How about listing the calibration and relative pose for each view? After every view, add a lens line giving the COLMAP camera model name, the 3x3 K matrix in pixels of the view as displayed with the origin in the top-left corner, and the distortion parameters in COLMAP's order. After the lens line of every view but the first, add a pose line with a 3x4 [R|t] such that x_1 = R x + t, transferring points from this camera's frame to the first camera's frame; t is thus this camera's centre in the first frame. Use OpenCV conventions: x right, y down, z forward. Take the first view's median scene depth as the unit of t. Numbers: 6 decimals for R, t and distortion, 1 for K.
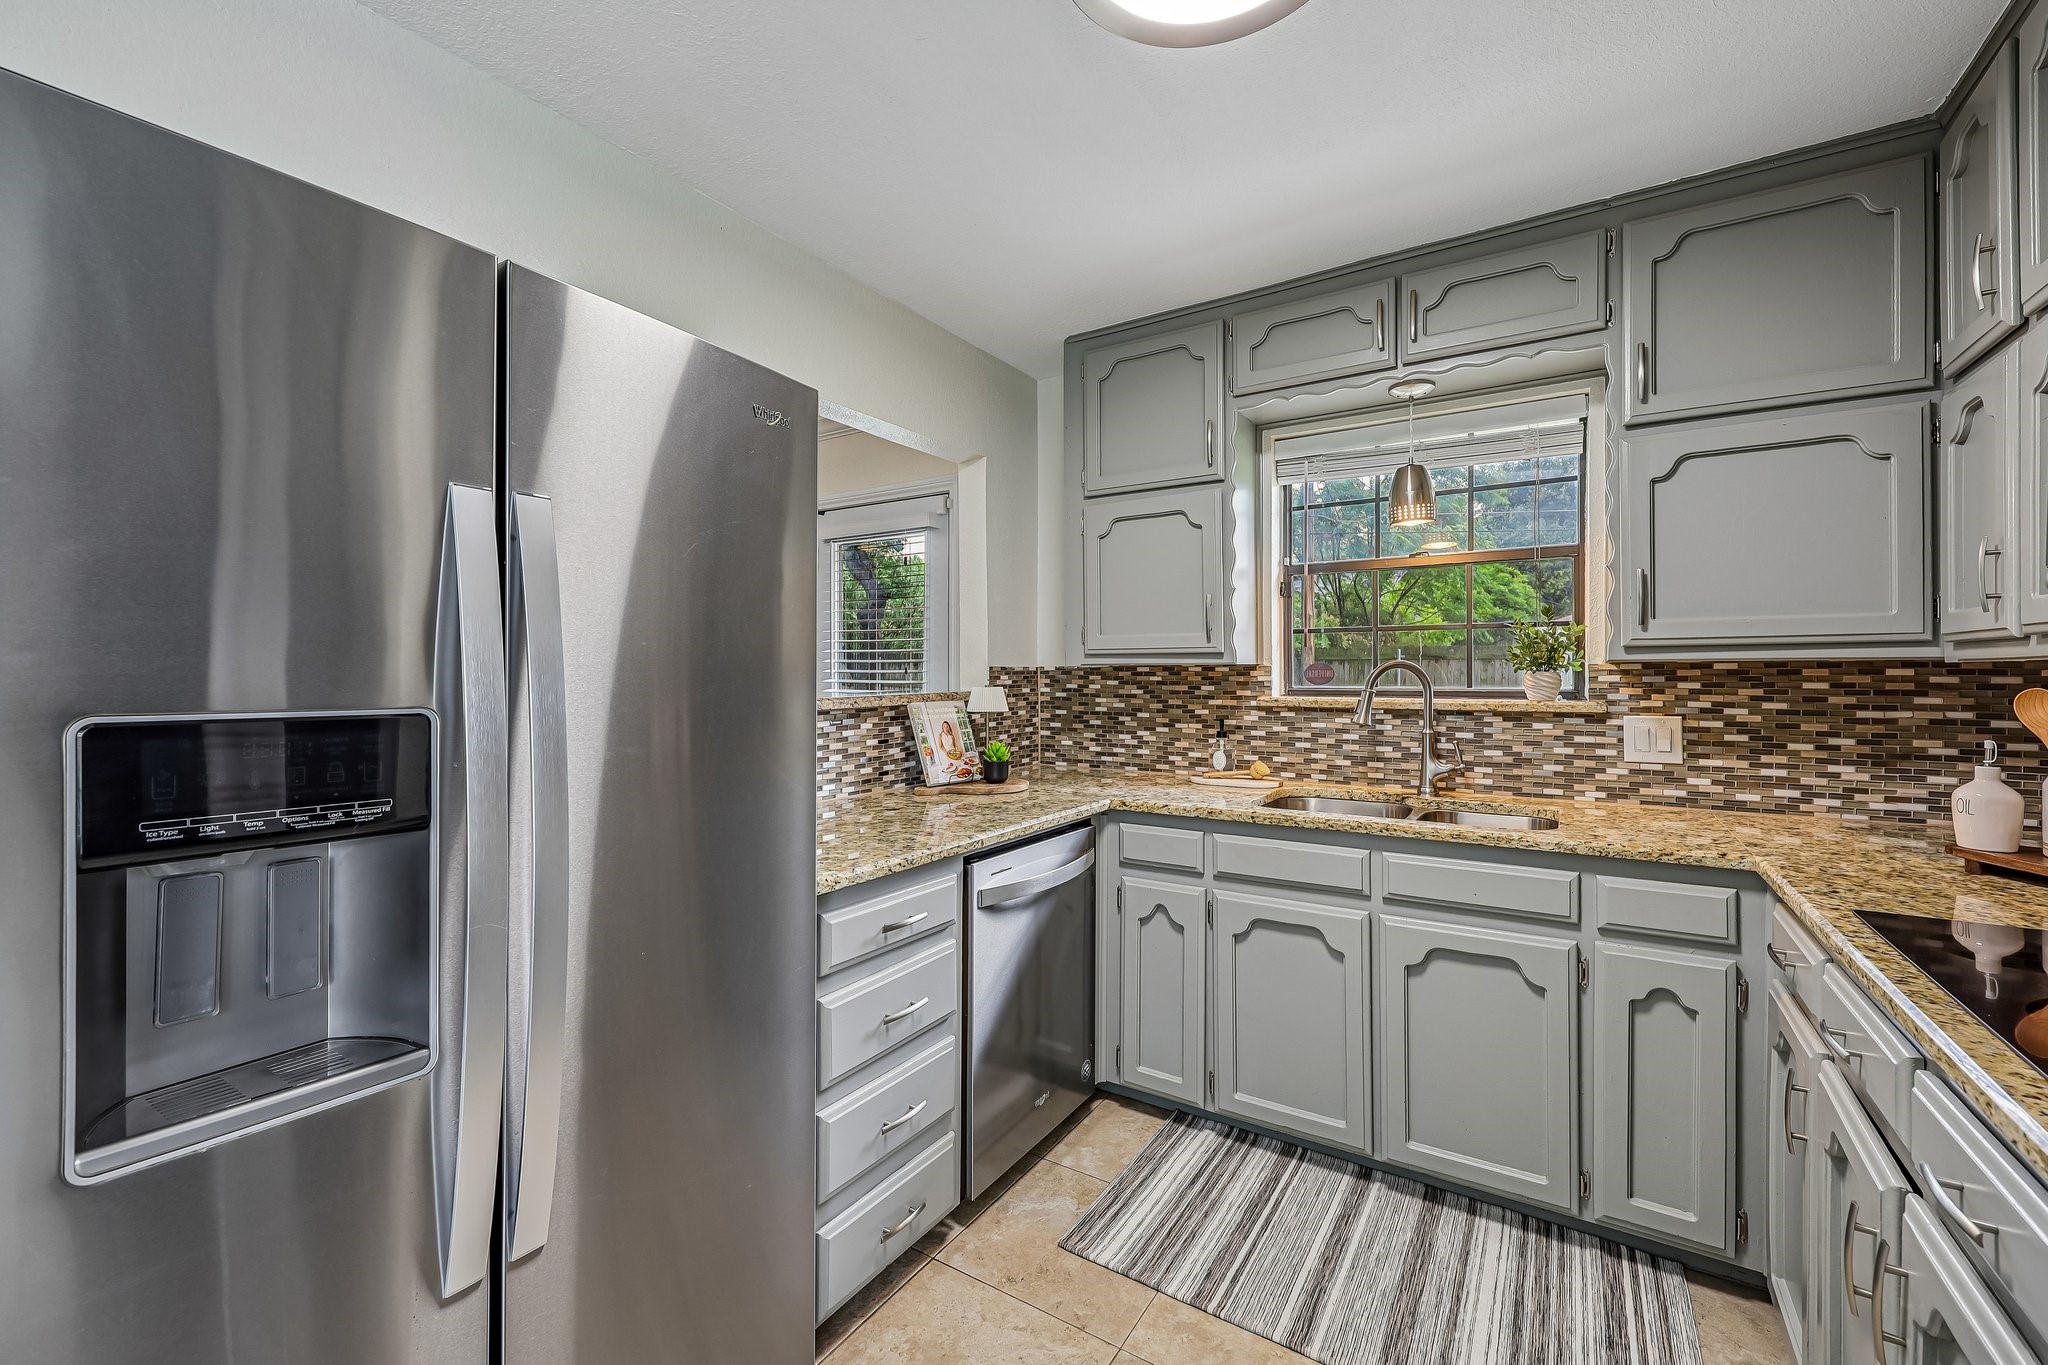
lens RADIAL K [[834.4, 0, 1024.8], [0, 834.4, 676.3], [0, 0, 1]] dist [0.000156, 0.000081]
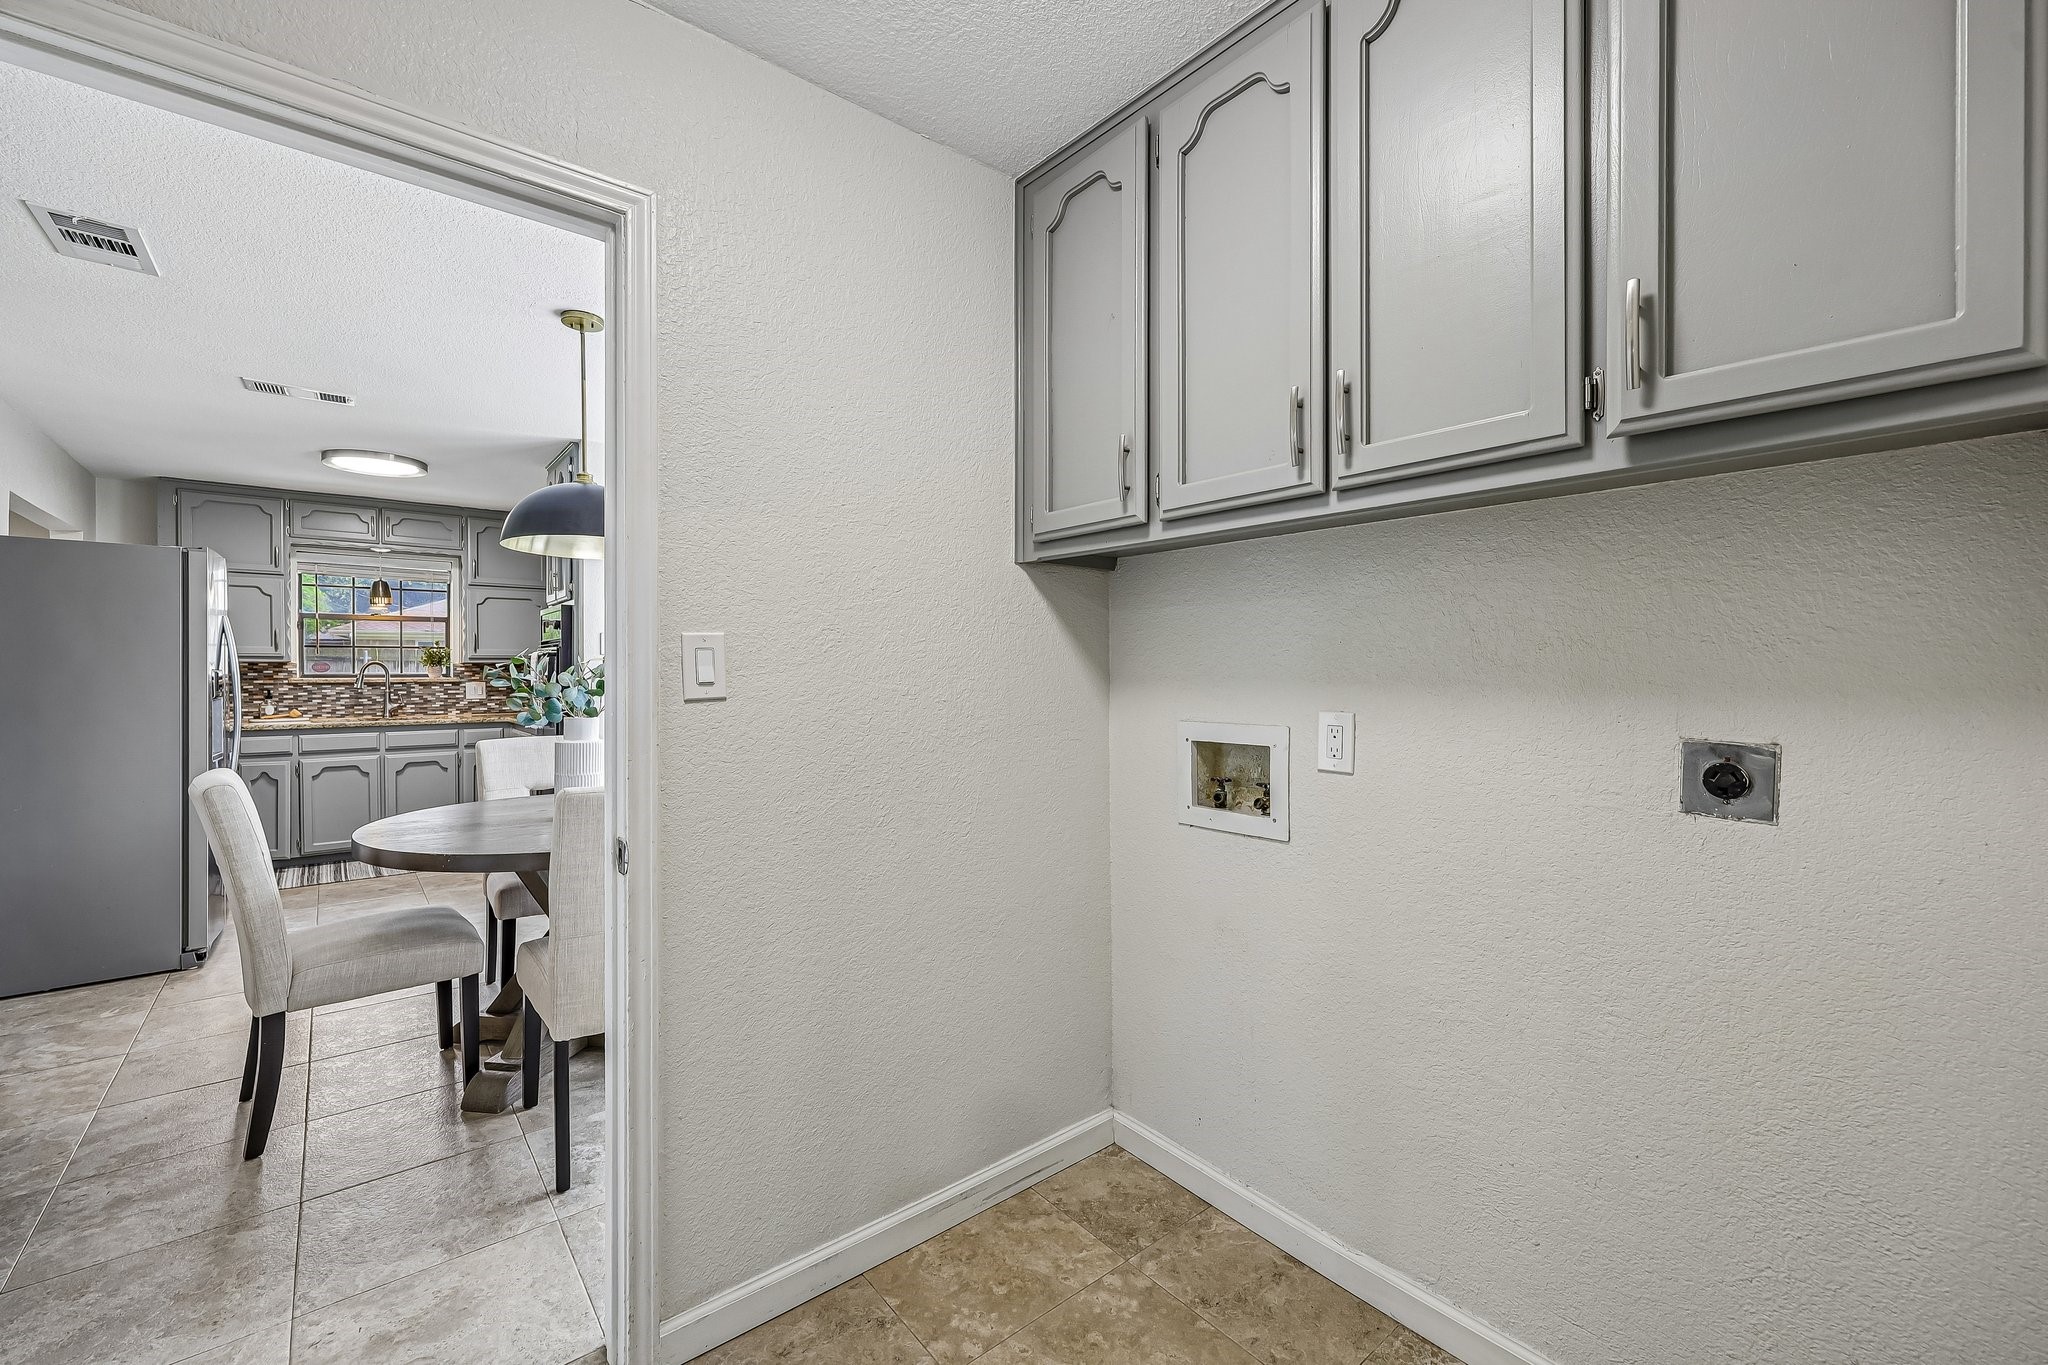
lens RADIAL K [[834.4, 0, 1024.8], [0, 834.4, 676.3], [0, 0, 1]] dist [0.000156, 0.000081]
pose [[0.300921, -0.003805, 0.953641, -1.348434], [0.003646, 0.999989, 0.002840, 0.024953], [-0.953642, 0.002622, 0.300932, -1.582830]]
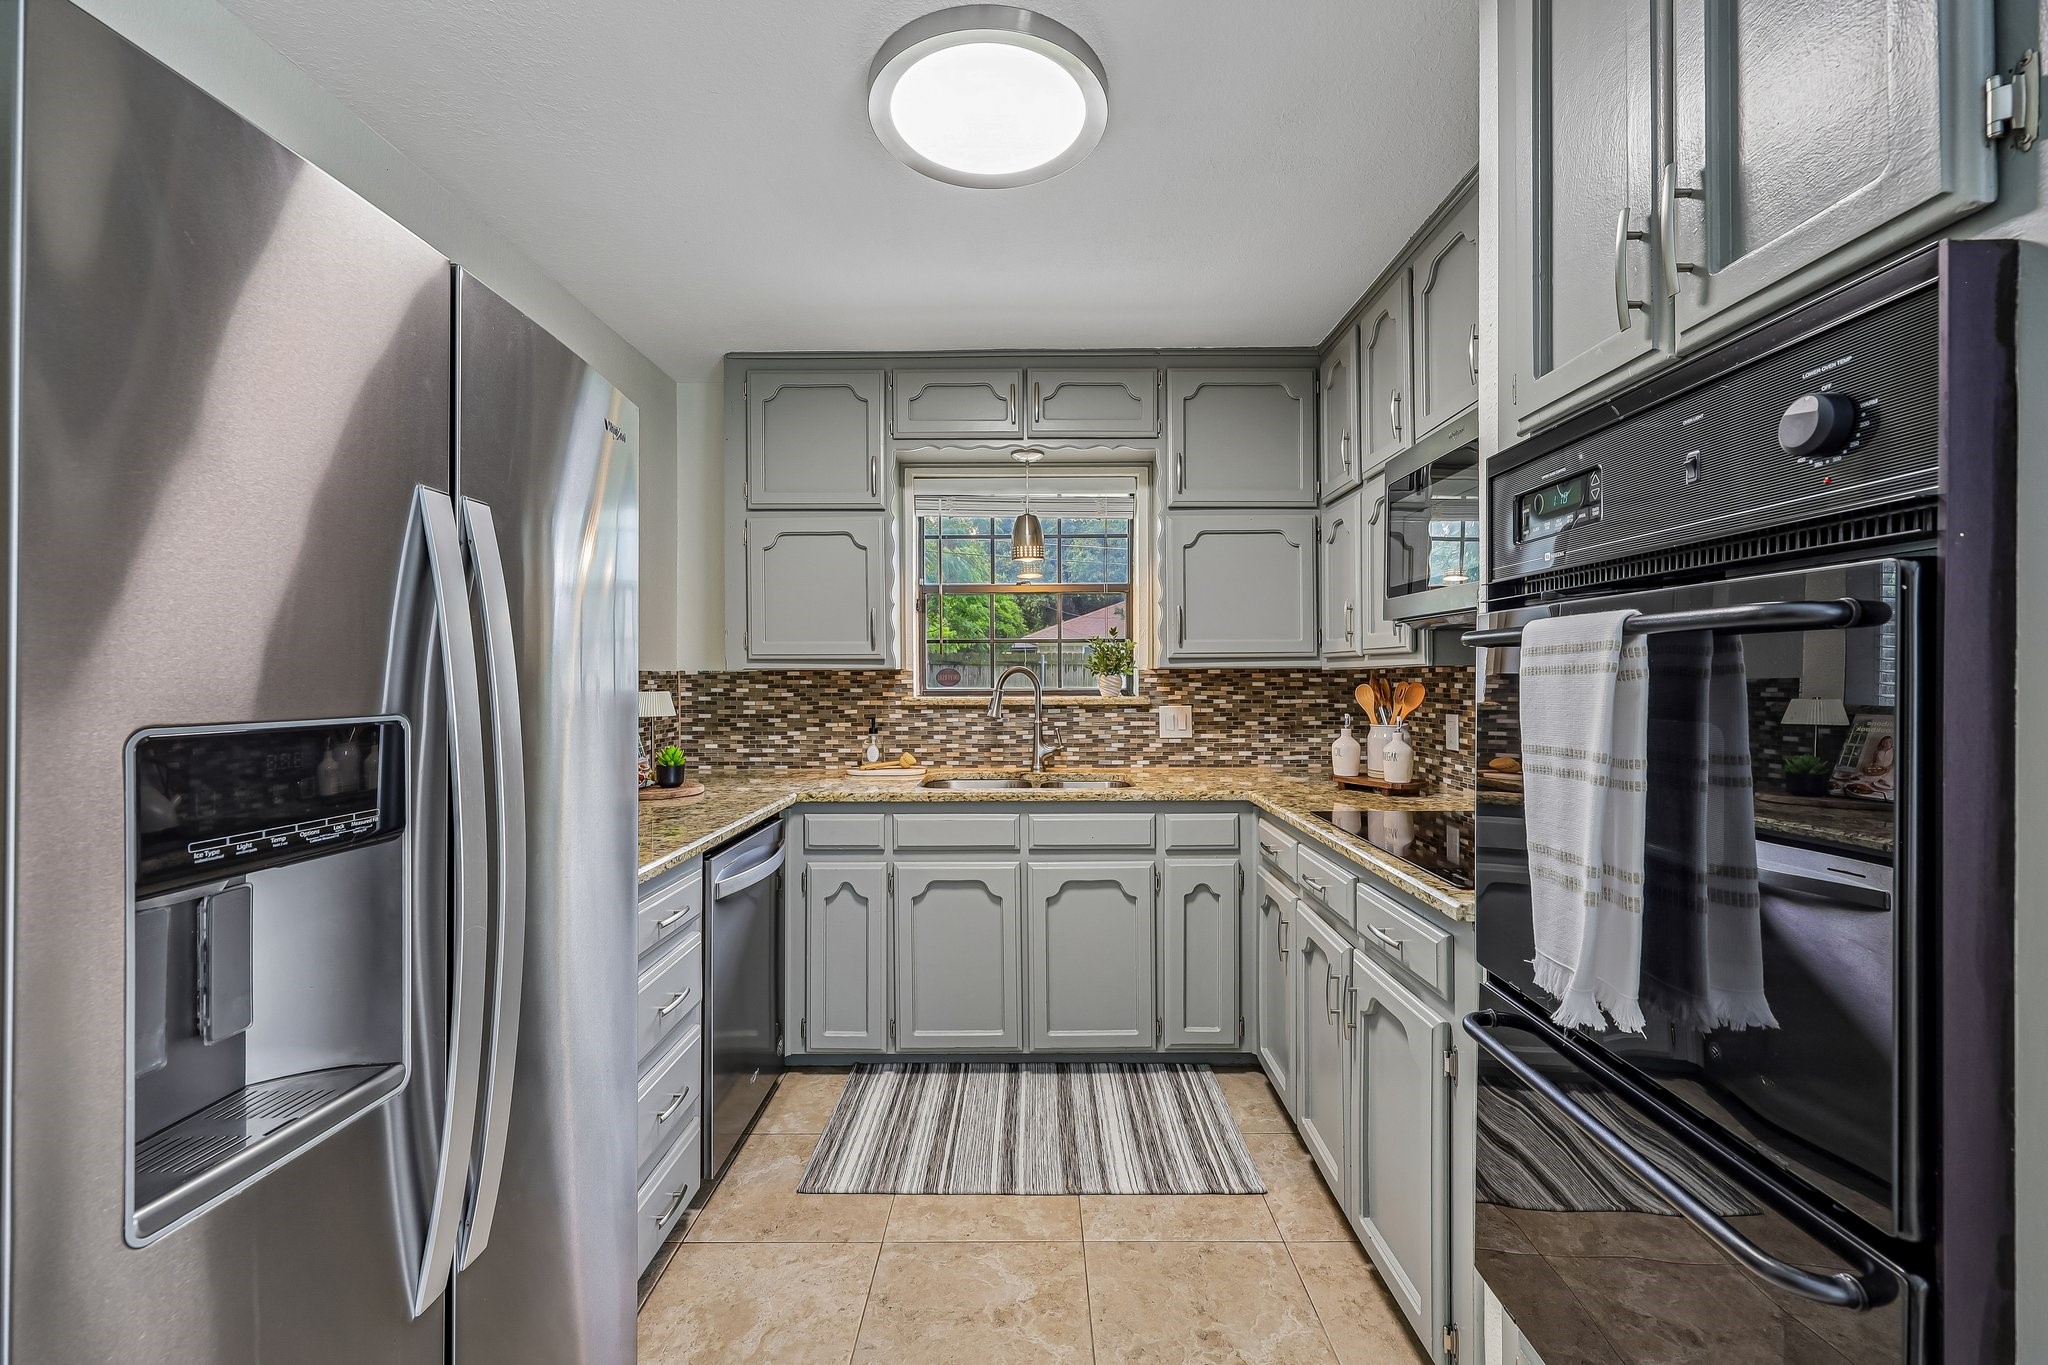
lens RADIAL K [[834.4, 0, 1024.8], [0, 834.4, 676.3], [0, 0, 1]] dist [0.000156, 0.000081]
pose [[0.844430, -0.002046, 0.535662, -0.240293], [0.004356, 0.999986, -0.003048, -0.000498], [-0.535648, 0.004907, 0.844427, -0.084042]]
